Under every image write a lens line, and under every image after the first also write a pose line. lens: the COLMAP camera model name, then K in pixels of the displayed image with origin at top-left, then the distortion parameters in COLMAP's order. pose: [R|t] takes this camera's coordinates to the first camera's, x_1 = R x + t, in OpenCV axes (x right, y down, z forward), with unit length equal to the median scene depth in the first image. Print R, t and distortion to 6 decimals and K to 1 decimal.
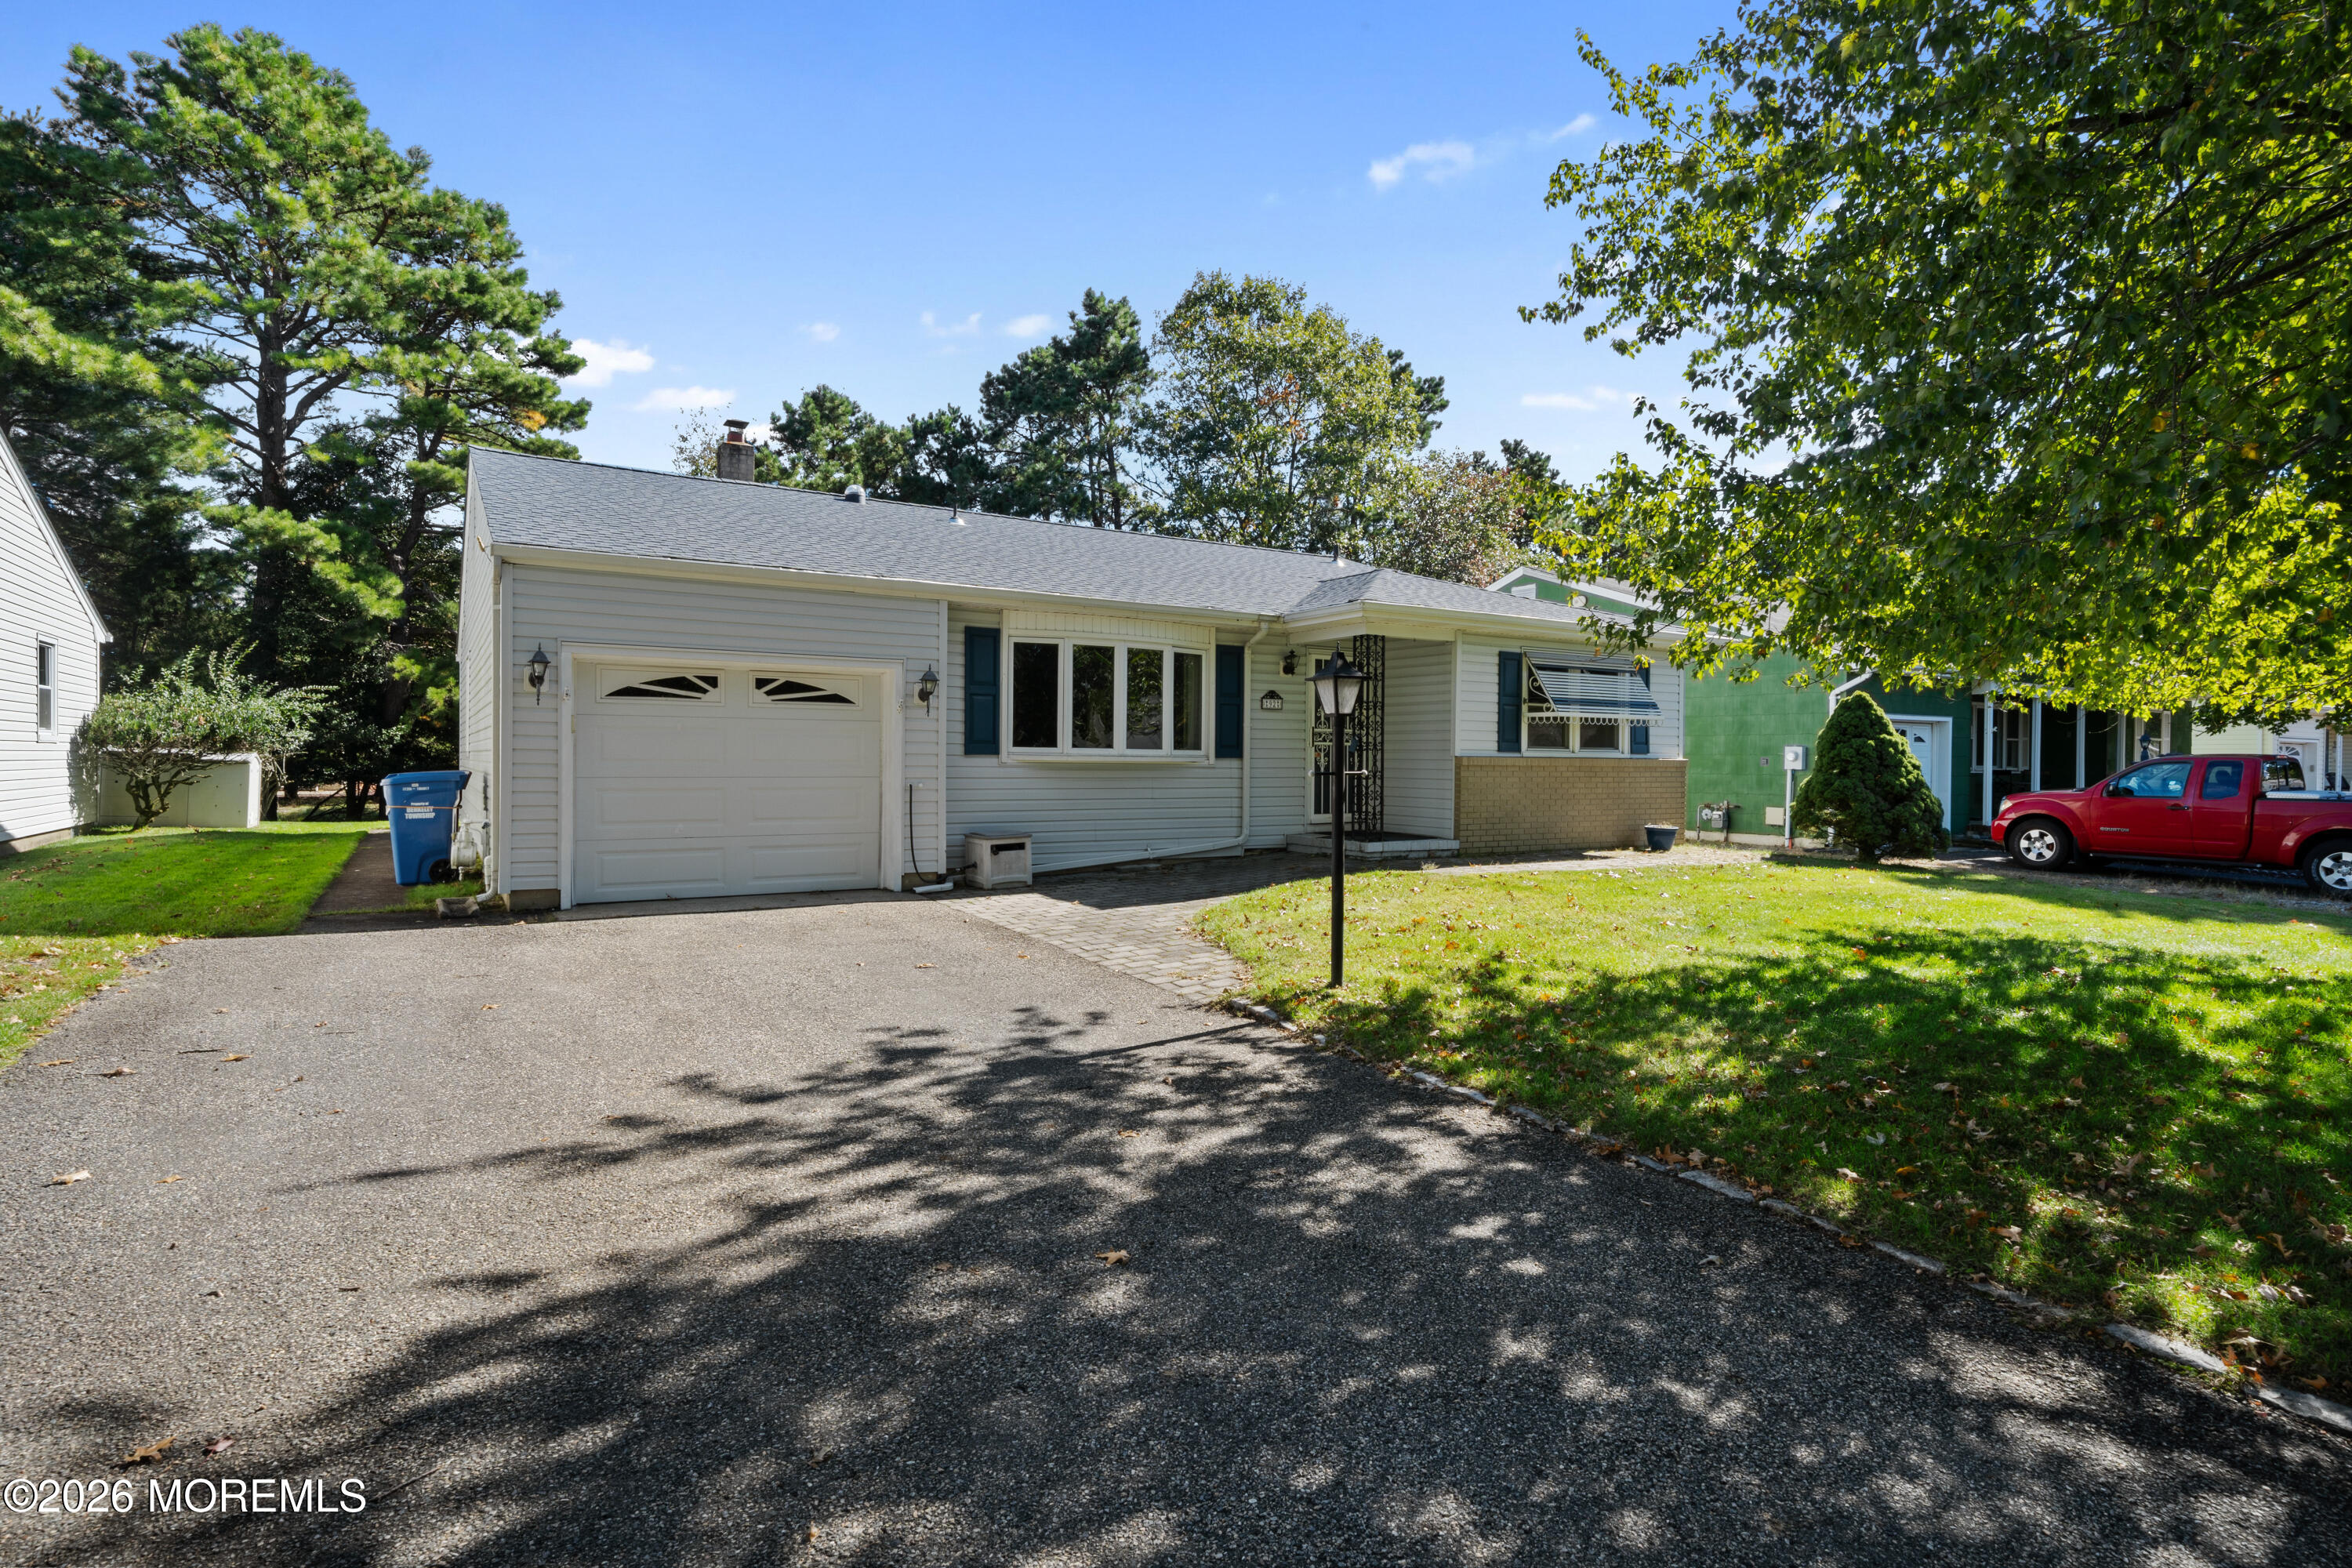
lens RADIAL K [[1174.0, 0, 1176.5], [0, 1174.0, 775.3], [0, 0, 1]] dist [-0.001709, -0.000361]
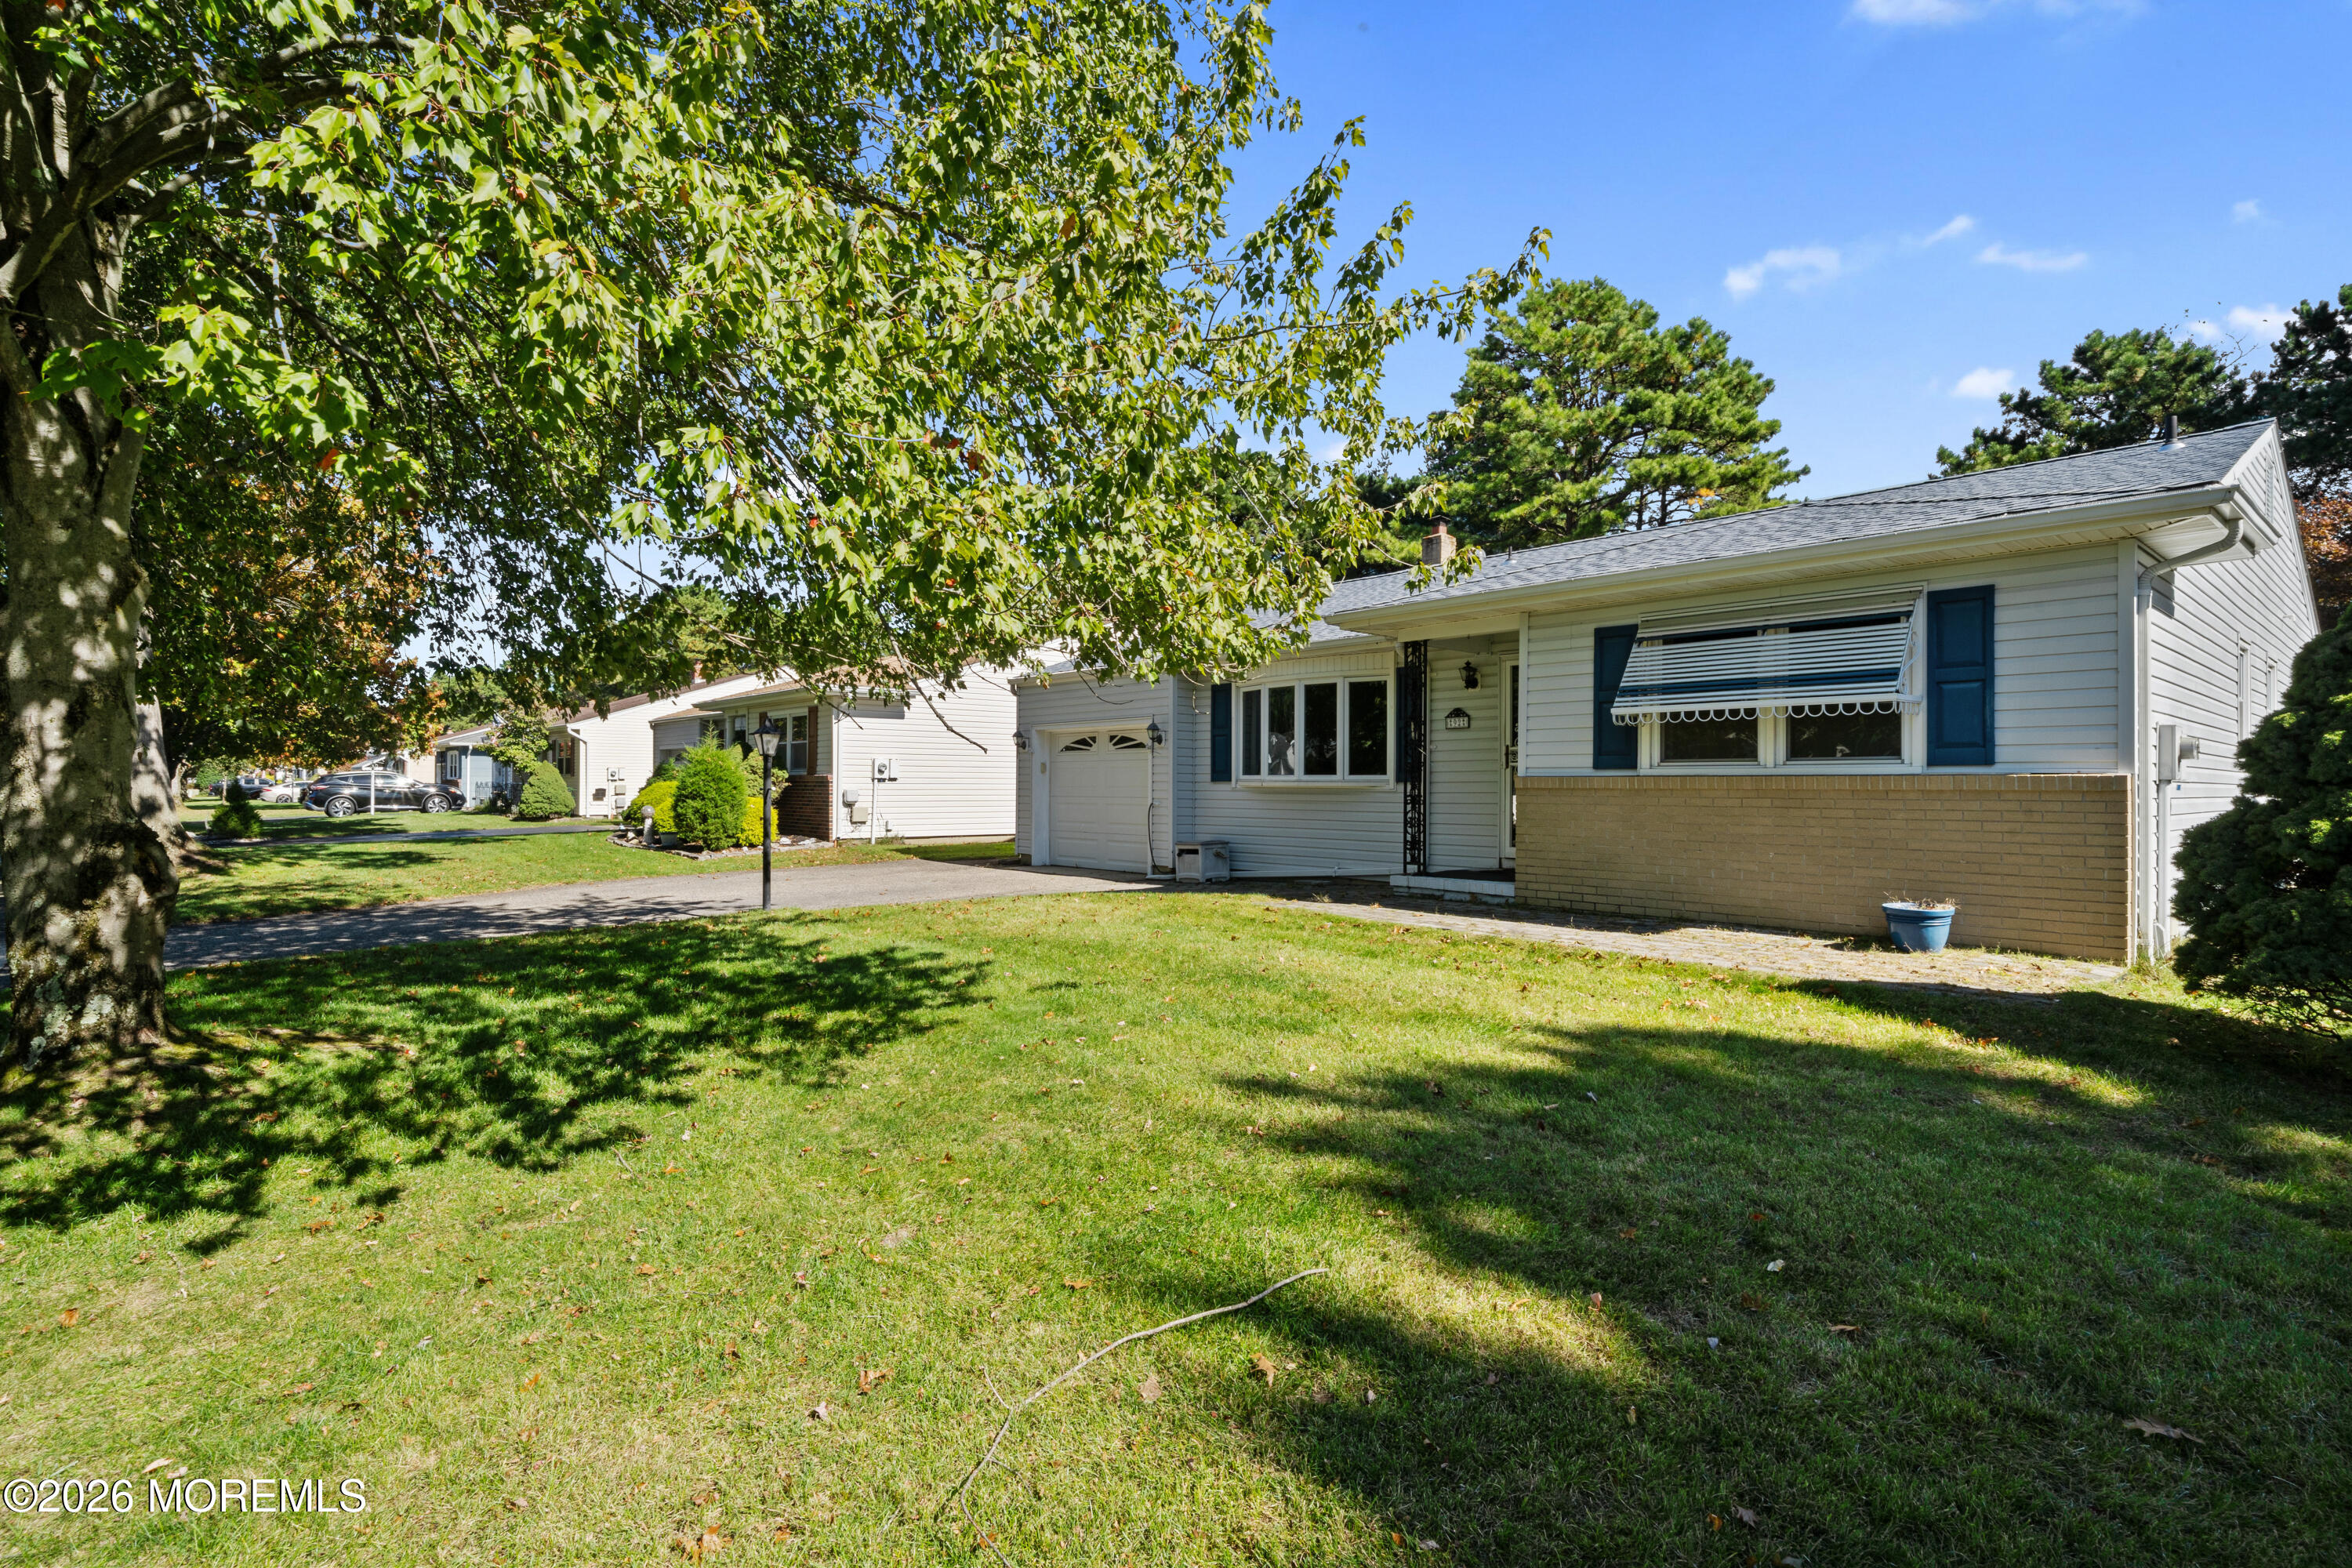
lens RADIAL K [[1133.8, 0, 1174.6], [0, 1133.8, 783.2], [0, 0, 1]] dist [0.003776, 0.000272]
pose [[0.166033, -0.012254, -0.986044, 0.909184], [-0.017579, 0.999727, -0.015384, 0.003426], [0.985964, 0.019888, 0.165772, 0.636000]]
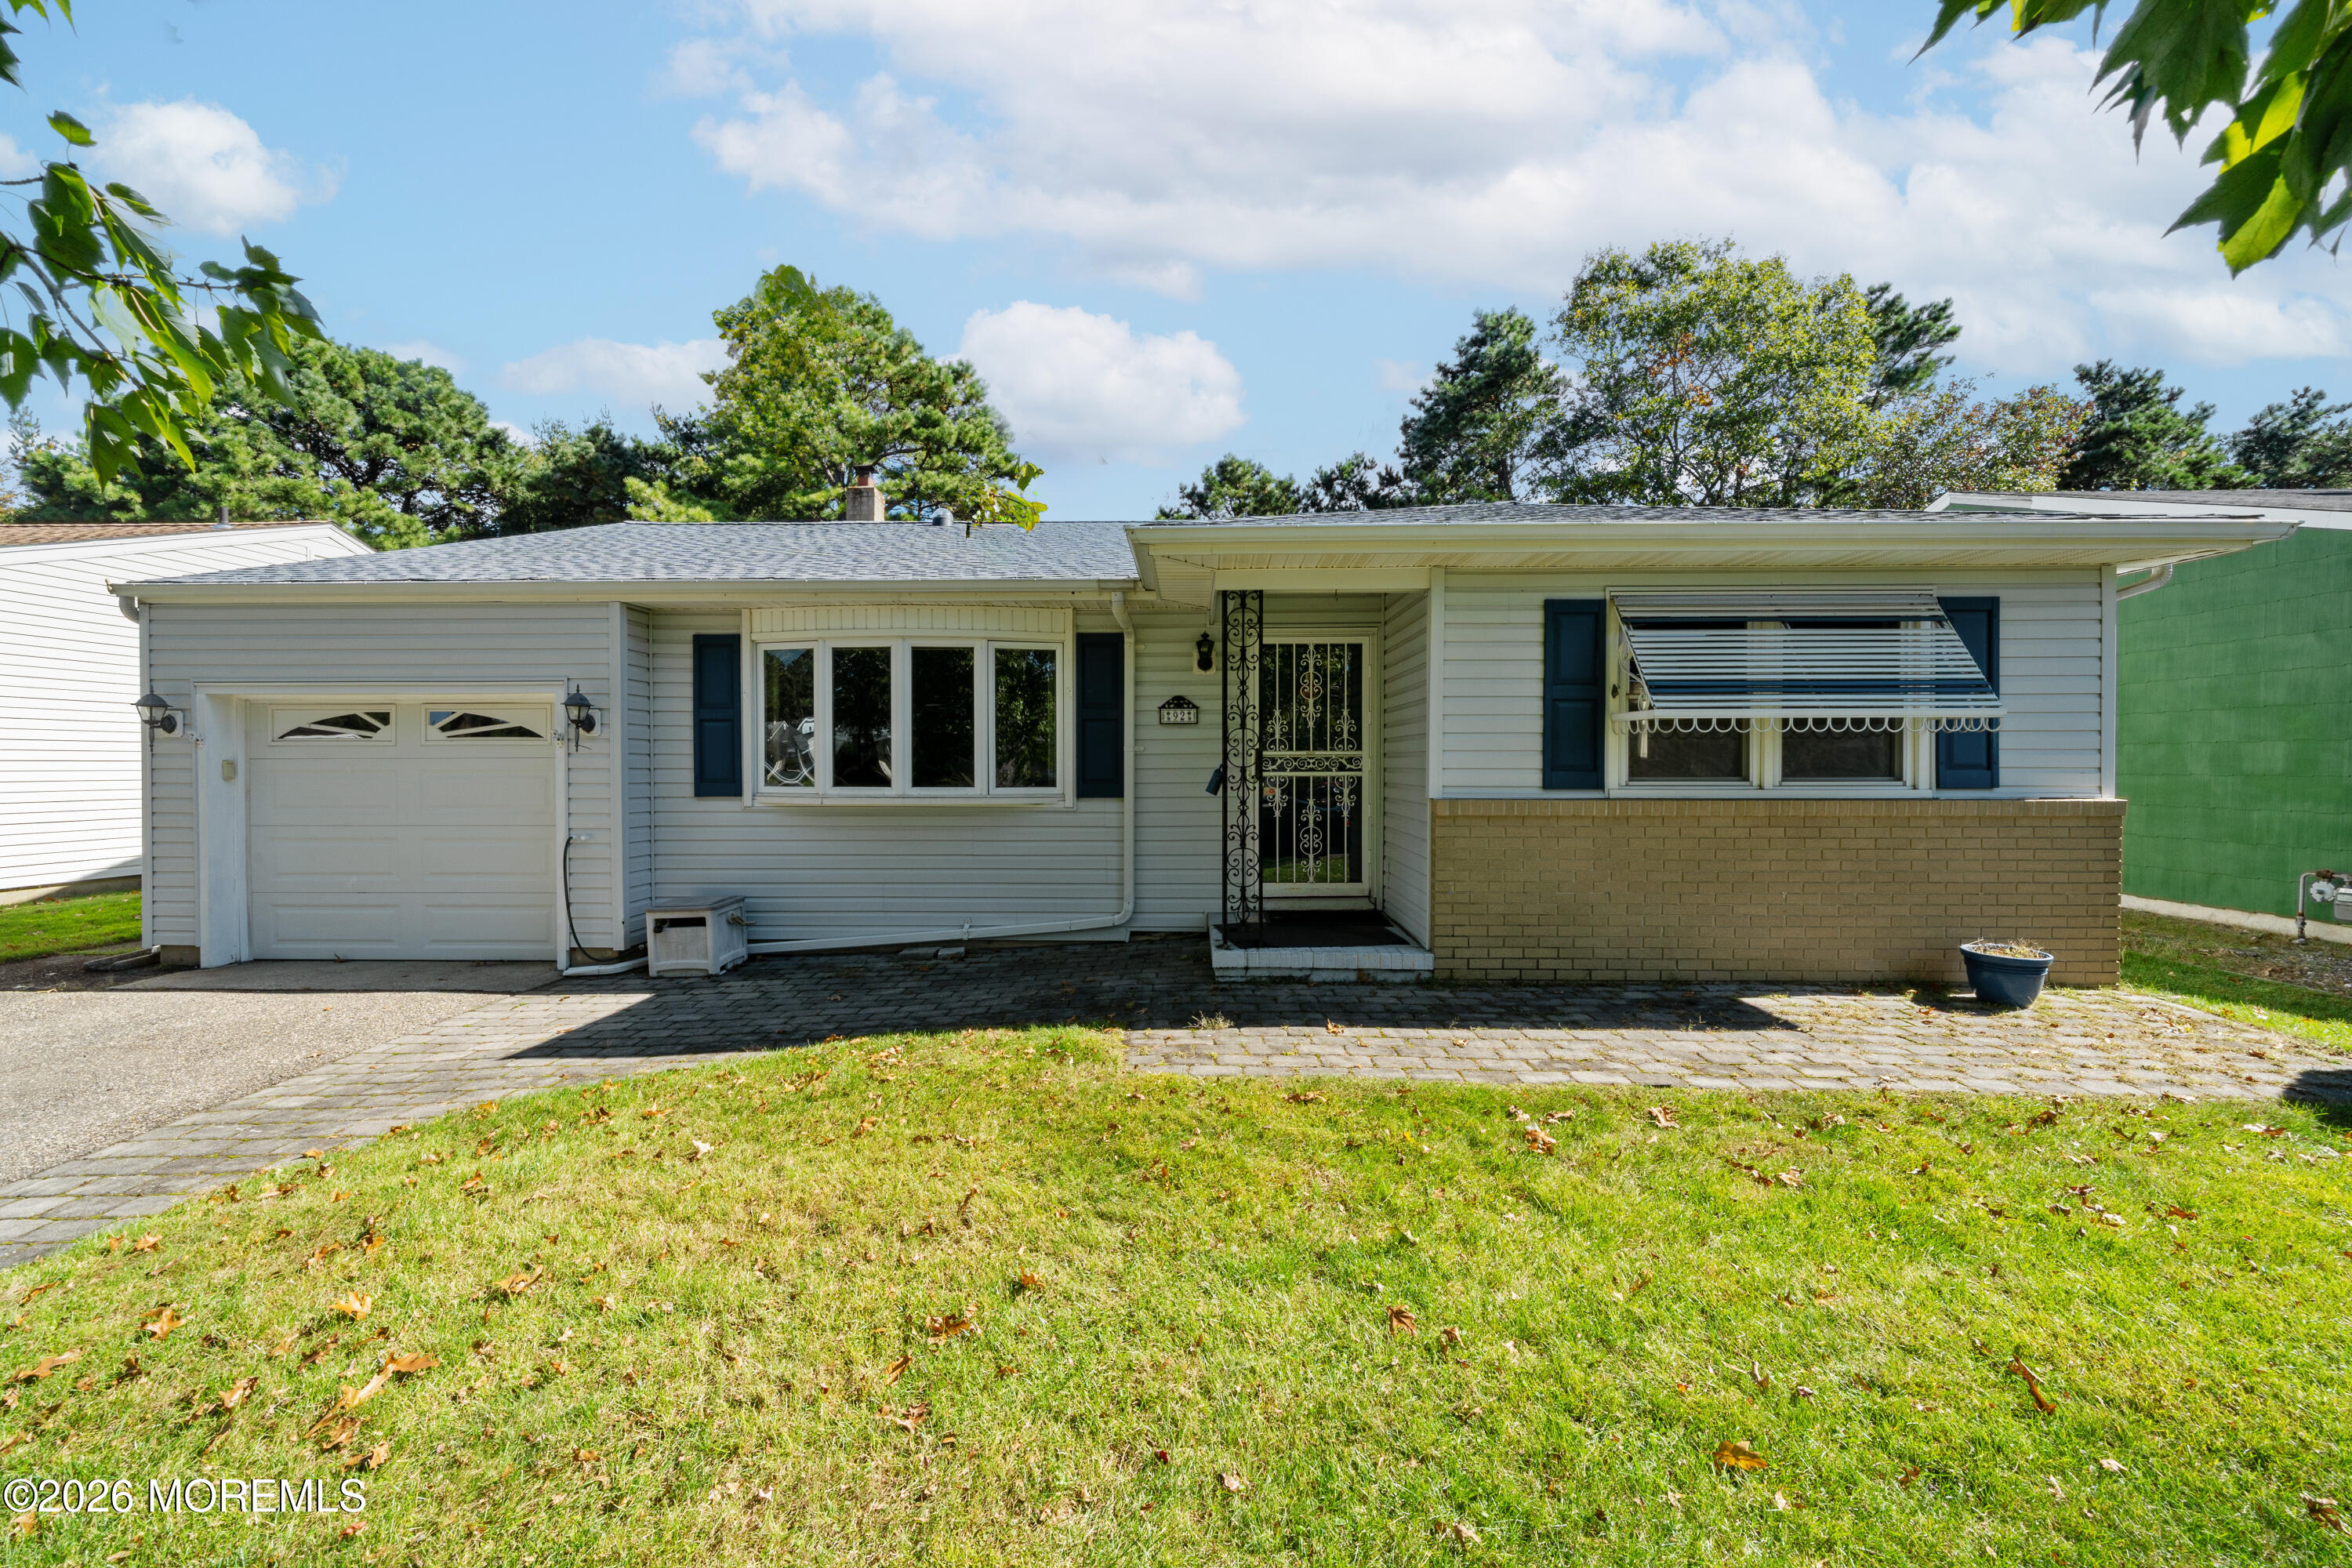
lens RADIAL K [[905.9, 0, 1175.1], [0, 905.9, 789.1], [0, 0, 1]] dist [-0.005872, -0.000175]
pose [[0.836667, 0.003131, -0.547703, 0.358571], [0.000417, 0.999980, 0.006353, -0.022731], [0.547712, -0.005544, 0.836649, 0.568577]]
